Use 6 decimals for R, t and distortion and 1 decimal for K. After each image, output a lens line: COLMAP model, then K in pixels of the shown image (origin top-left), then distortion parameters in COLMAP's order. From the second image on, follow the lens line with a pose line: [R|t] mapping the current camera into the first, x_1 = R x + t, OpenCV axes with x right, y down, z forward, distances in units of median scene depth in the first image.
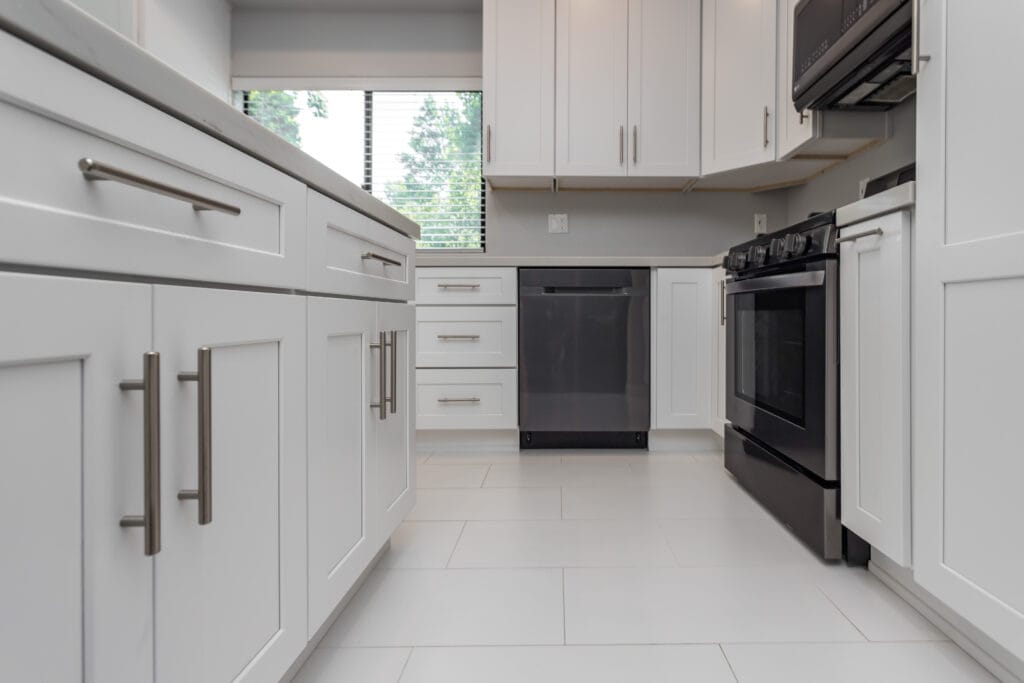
lens RADIAL K [[488.1, 0, 527.7], [0, 488.1, 334.0], [0, 0, 1]] dist [0.000107, 0.000087]
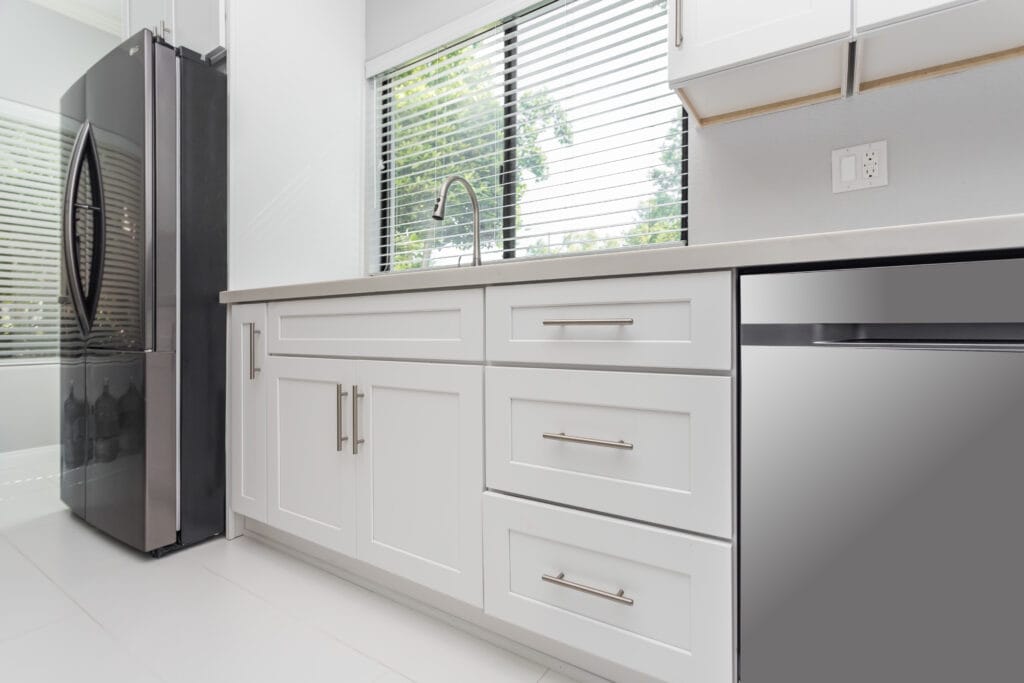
lens RADIAL K [[488.1, 0, 527.7], [0, 488.1, 334.0], [0, 0, 1]] dist [0.000107, 0.000087]
pose [[0.872559, -0.002825, -0.488500, 0.016439], [-0.015620, 0.999311, -0.033679, -0.058028], [0.488258, 0.037018, 0.871914, 0.471618]]
